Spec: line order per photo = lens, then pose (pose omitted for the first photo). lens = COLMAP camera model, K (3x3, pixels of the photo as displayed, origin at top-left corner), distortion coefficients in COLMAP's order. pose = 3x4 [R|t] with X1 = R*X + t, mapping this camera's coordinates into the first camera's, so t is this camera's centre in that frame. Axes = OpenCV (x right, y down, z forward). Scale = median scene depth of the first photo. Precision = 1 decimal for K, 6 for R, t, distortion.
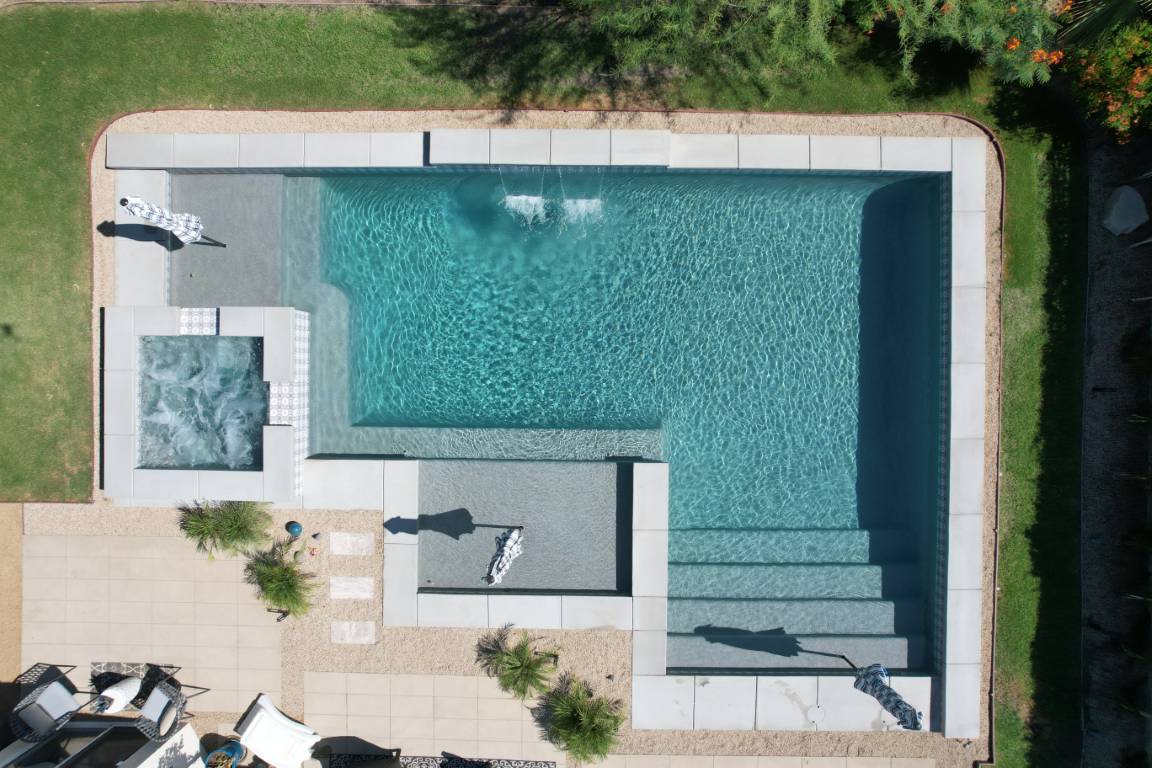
lens RADIAL K [[737.7, 0, 578.0], [0, 737.7, 365.6], [0, 0, 1]] dist [-0.076468, 0.068120]
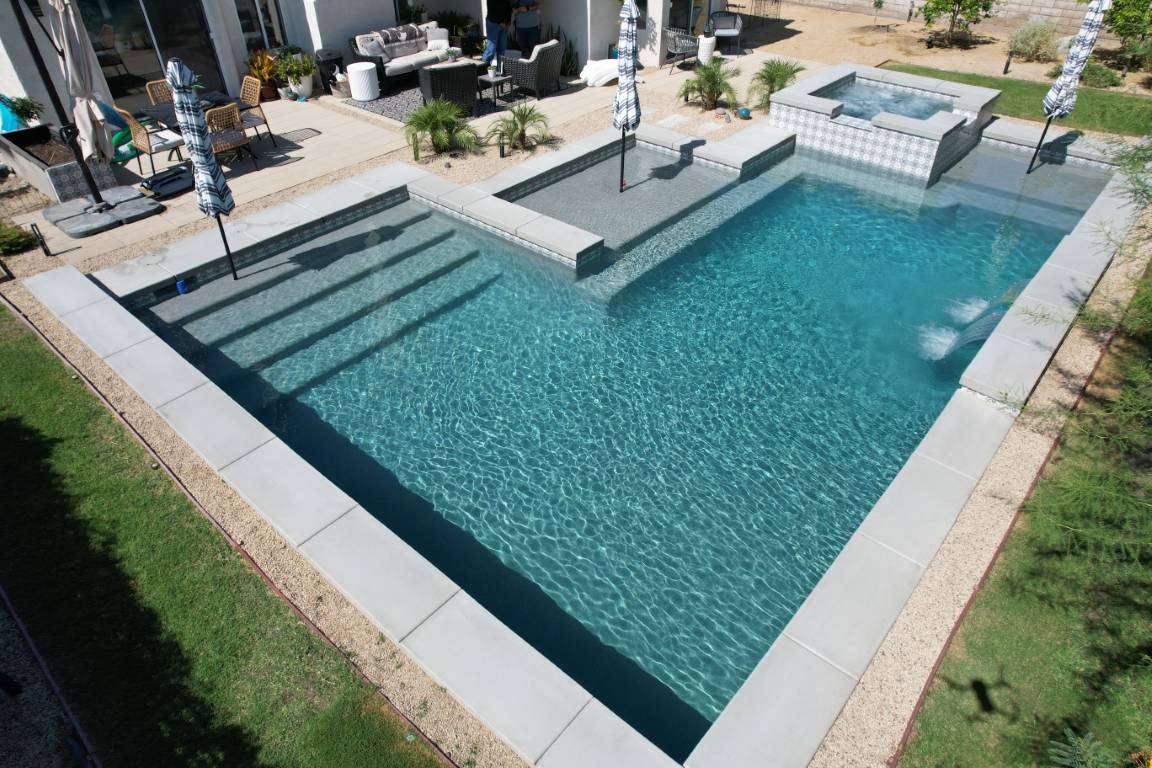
lens RADIAL K [[737.7, 0, 575.0], [0, 737.7, 376.7], [0, 0, 1]] dist [-0.076468, 0.068120]
pose [[-0.652814, 0.477439, -0.588120, 0.651840], [-0.757409, -0.398222, 0.517446, -0.328730], [0.012847, 0.783244, 0.621582, 0.609502]]
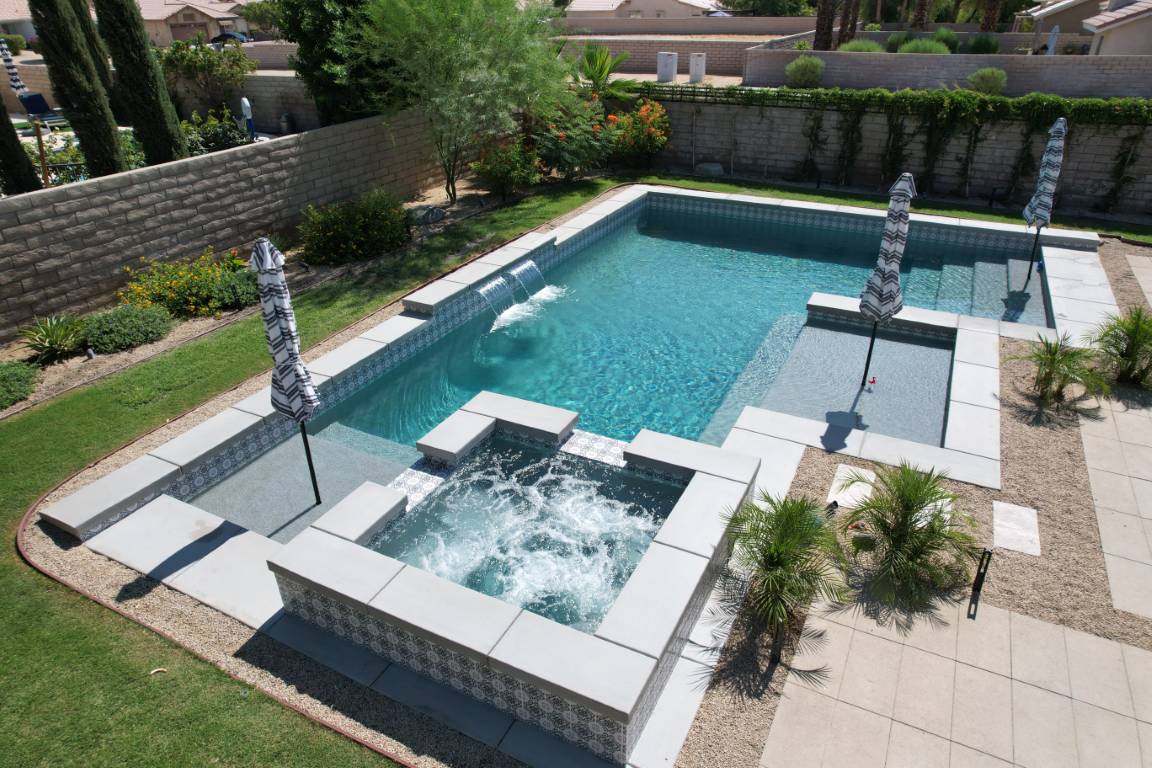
lens RADIAL K [[737.7, 0, 577.3], [0, 737.7, 378.2], [0, 0, 1]] dist [-0.076468, 0.068120]
pose [[0.447739, -0.409836, 0.794710, -0.864705], [0.894047, 0.190771, -0.405323, 0.270275], [0.014508, 0.891987, 0.451828, 0.646165]]
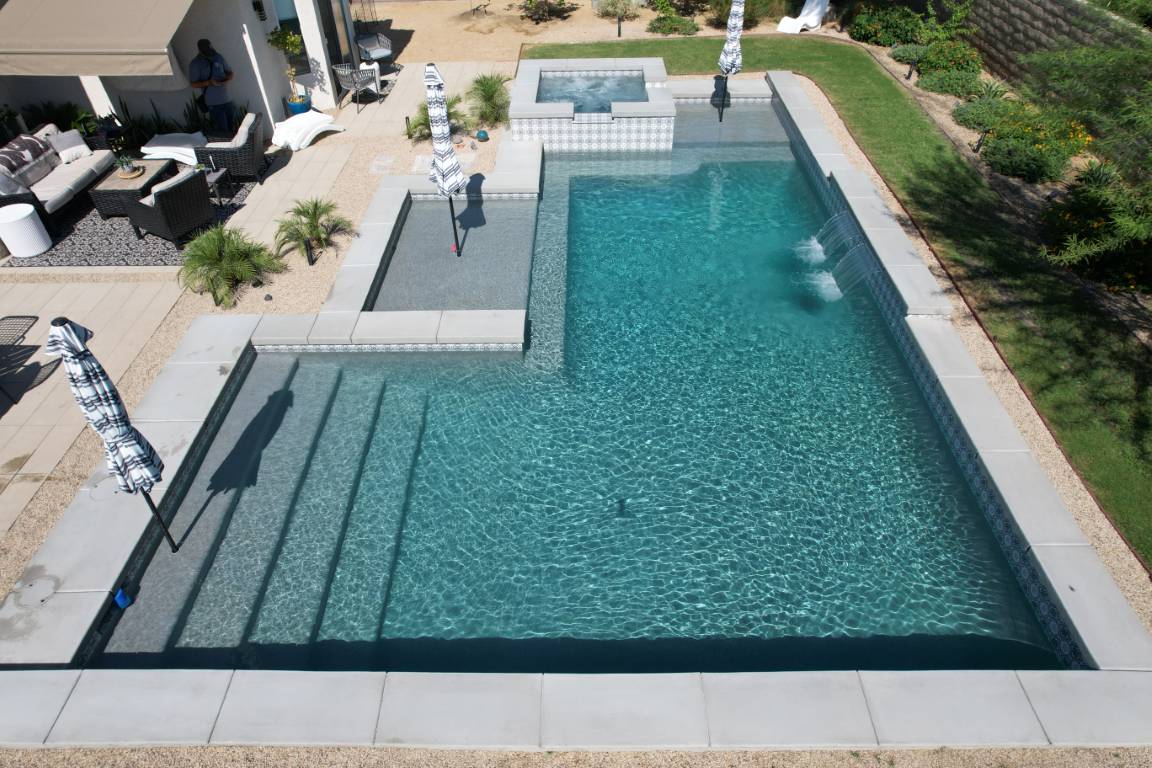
lens RADIAL K [[737.7, 0, 574.0], [0, 737.7, 379.4], [0, 0, 1]] dist [-0.076468, 0.068120]
pose [[-0.001377, 0.668118, -0.744054, 0.725492], [-0.999937, 0.007390, 0.008487, 0.072954], [0.011169, 0.744018, 0.668066, 0.517185]]
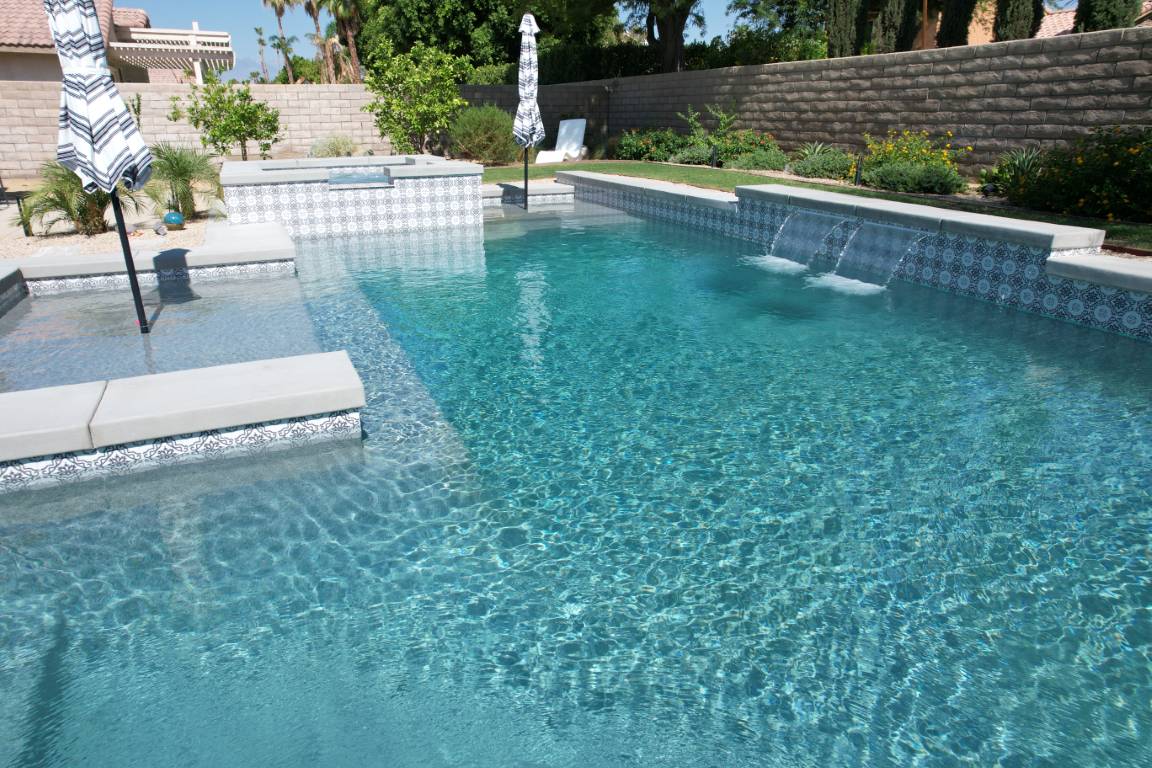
lens RADIAL K [[737.7, 0, 574.2], [0, 737.7, 378.1], [0, 0, 1]] dist [-0.076468, 0.068120]
pose [[0.412933, 0.320883, -0.852362, 0.390953], [-0.910736, 0.138470, -0.389084, 0.167119], [-0.006824, 0.936942, 0.349419, 0.897396]]
